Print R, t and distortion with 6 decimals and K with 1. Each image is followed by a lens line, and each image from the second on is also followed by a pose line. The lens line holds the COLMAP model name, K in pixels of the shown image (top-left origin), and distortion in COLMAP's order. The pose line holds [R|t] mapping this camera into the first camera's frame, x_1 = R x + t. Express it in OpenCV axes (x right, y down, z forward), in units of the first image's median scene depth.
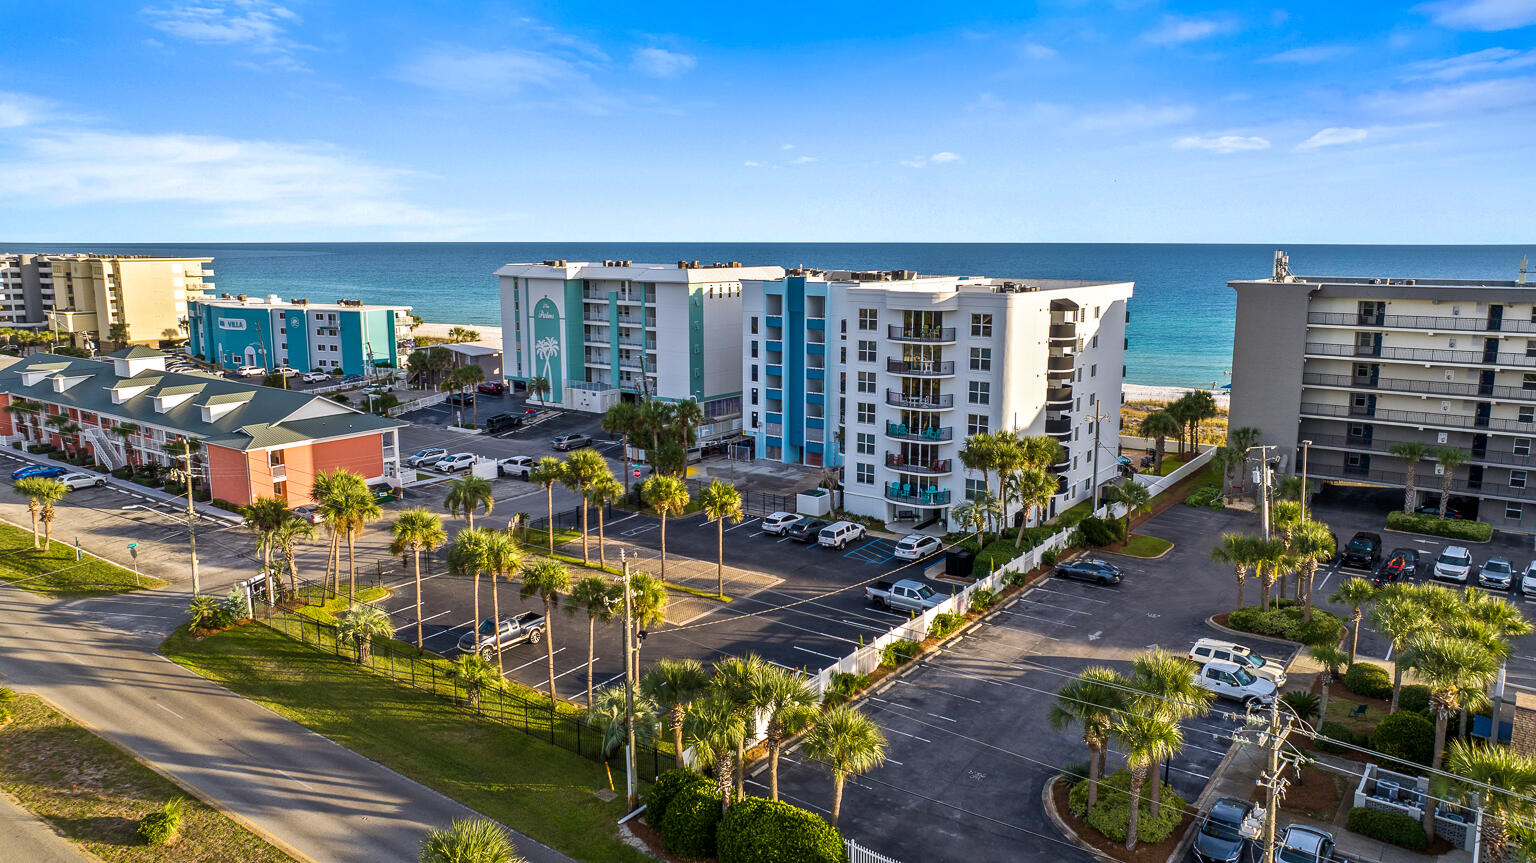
lens RADIAL K [[1077.8, 0, 768.0], [0, 1077.8, 431.5], [0, 0, 1]] dist [-0.016404, -0.002115]
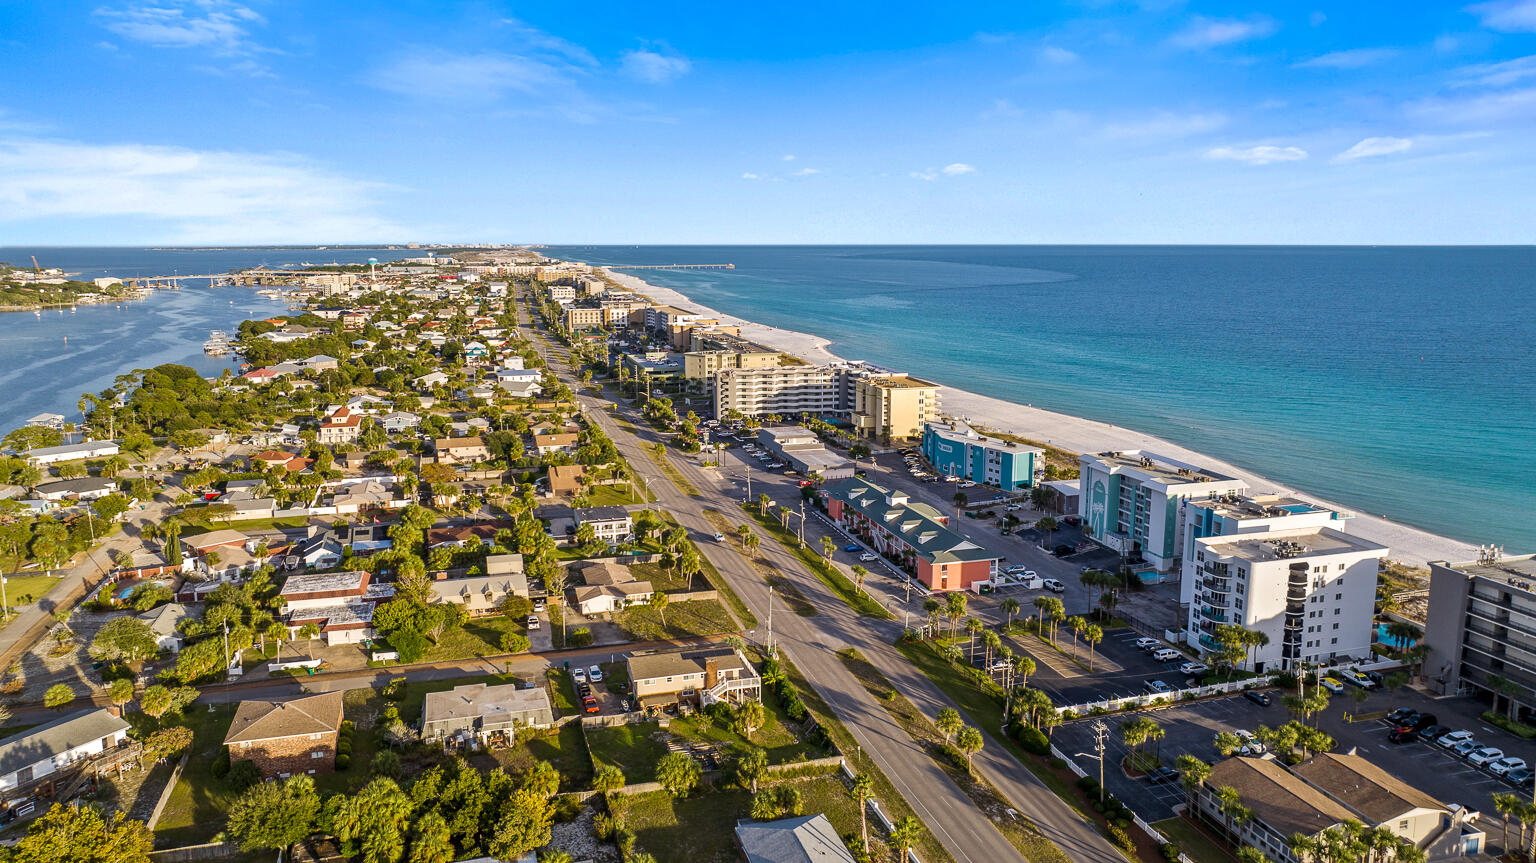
lens RADIAL K [[1063.1, 0, 768.0], [0, 1063.1, 431.5], [0, 0, 1]] dist [-0.053510, -0.001359]
pose [[0.796488, 0.104775, -0.595507, 0.600538], [-0.107522, 0.993718, 0.031027, -0.310576], [0.595018, 0.039317, 0.802750, -1.129895]]
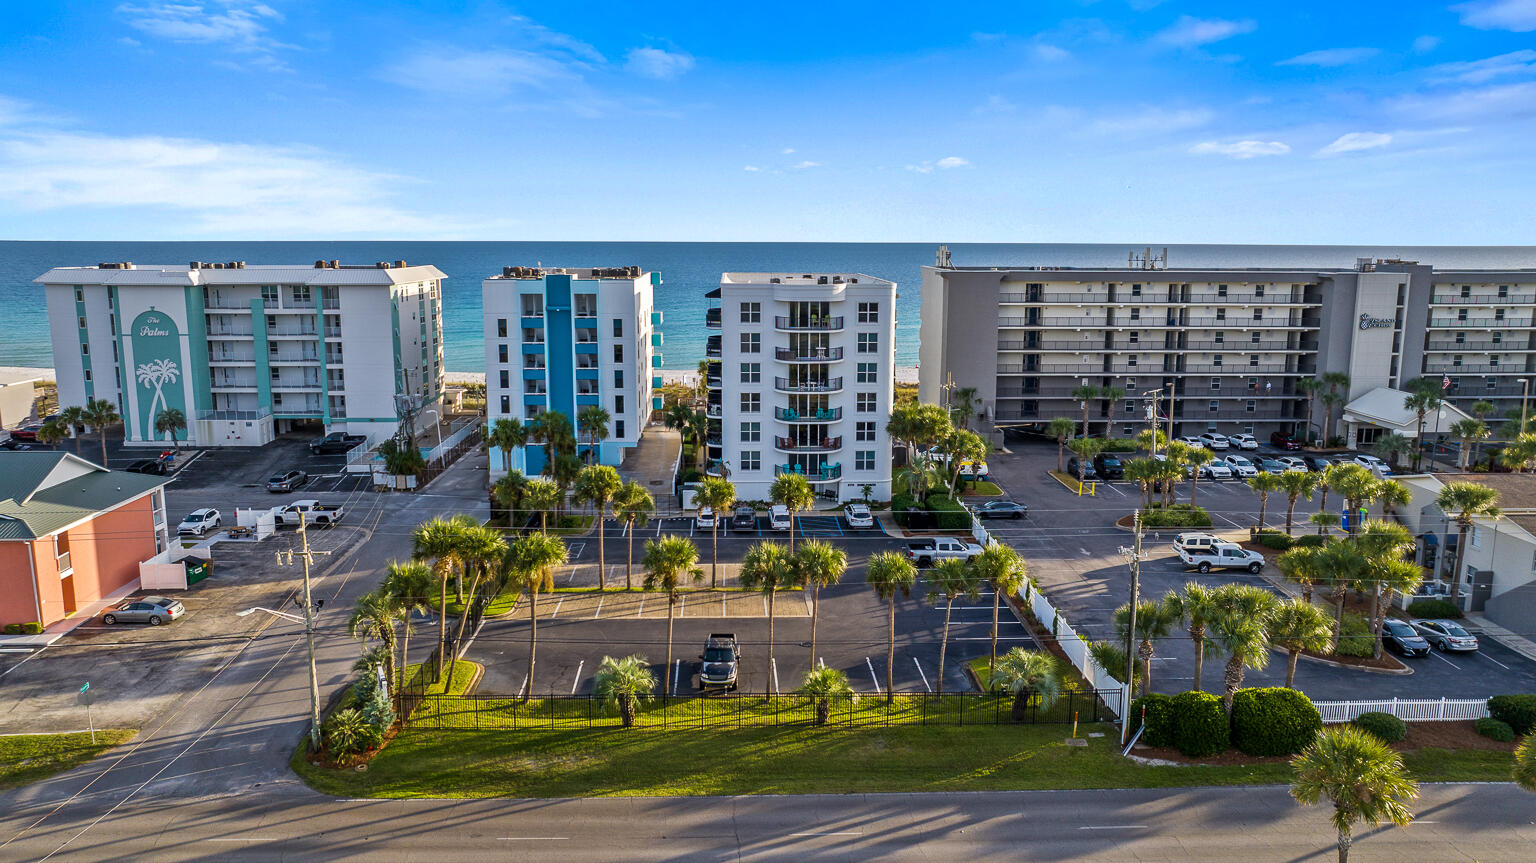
lens RADIAL K [[1077.8, 0, 768.0], [0, 1077.8, 431.5], [0, 0, 1]] dist [-0.016404, -0.002115]
pose [[0.782371, -0.108213, 0.613340, -0.532308], [0.106950, 0.993505, 0.038863, -0.027414], [-0.613562, 0.035192, 0.788862, 0.163565]]
